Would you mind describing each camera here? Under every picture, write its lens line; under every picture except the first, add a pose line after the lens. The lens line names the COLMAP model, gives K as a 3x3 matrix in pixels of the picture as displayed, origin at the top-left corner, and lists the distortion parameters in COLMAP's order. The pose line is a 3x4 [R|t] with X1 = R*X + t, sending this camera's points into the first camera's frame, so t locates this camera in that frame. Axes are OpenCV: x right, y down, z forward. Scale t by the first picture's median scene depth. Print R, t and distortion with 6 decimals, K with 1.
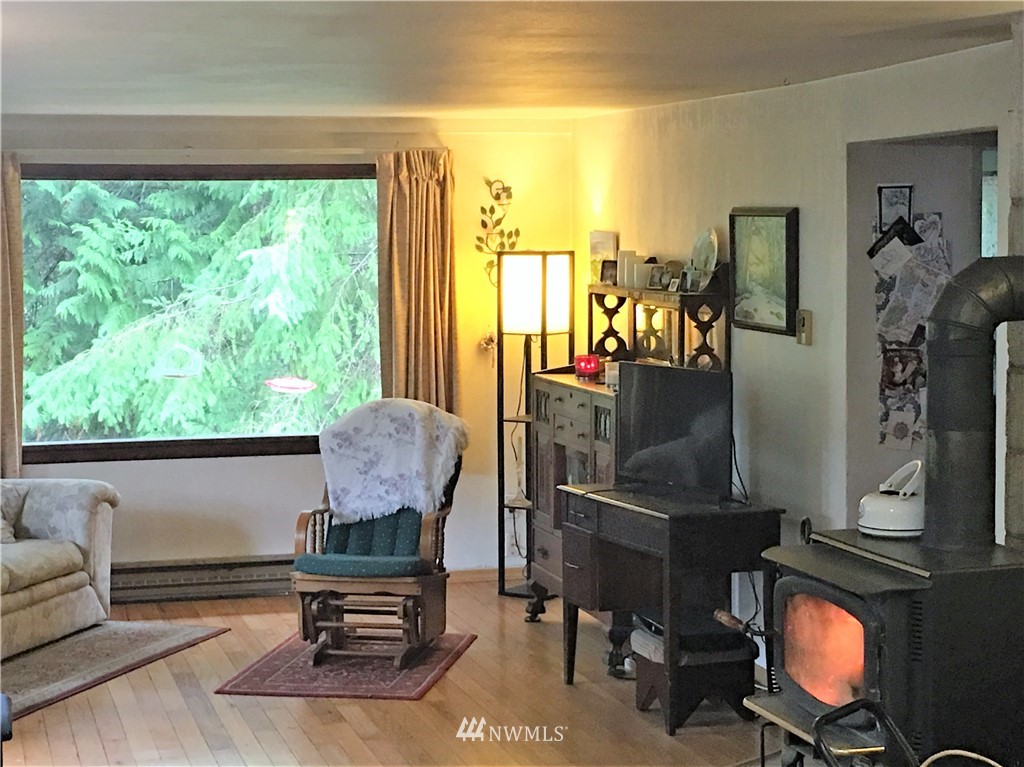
lens RADIAL K [[1971.9, 0, 511.5], [0, 1971.9, 380.9], [0, 0, 1]] dist [0.042258, 0.000000]
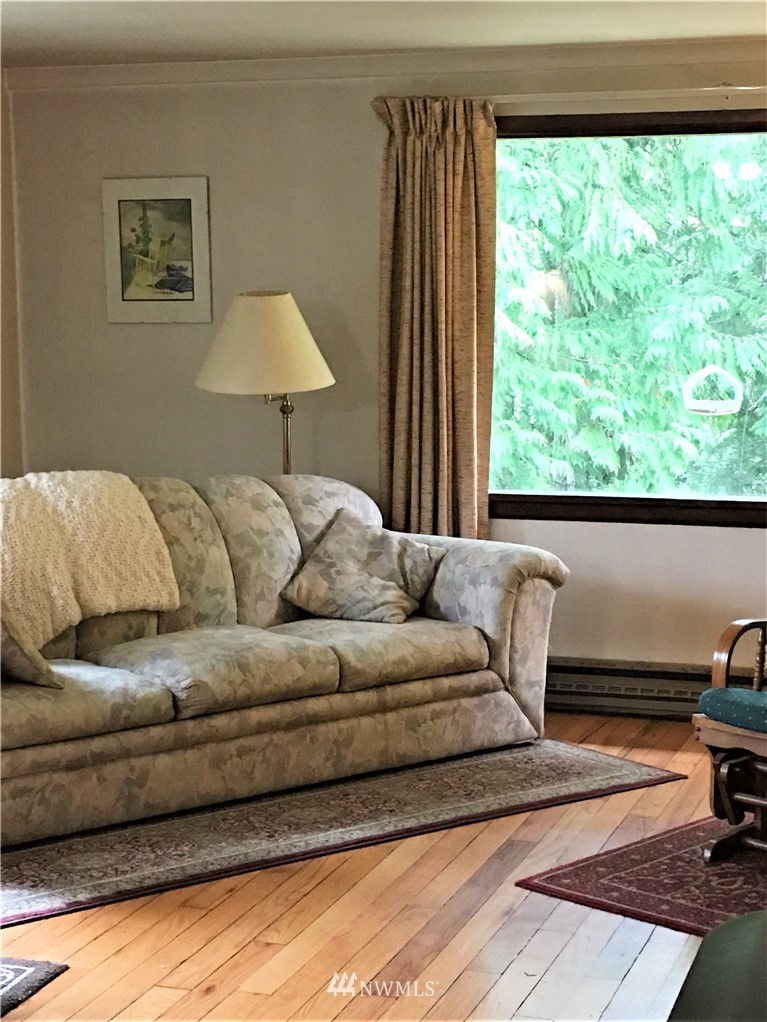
lens RADIAL K [[1968.1, 0, 383.4], [0, 1968.1, 516.1], [0, 0, 1]] dist [0.042258, 0.000000]
pose [[0.811682, 0.069105, -0.579998, 0.167913], [-0.038208, 0.997132, 0.065335, -0.006506], [0.582849, -0.030871, 0.811994, 0.387448]]
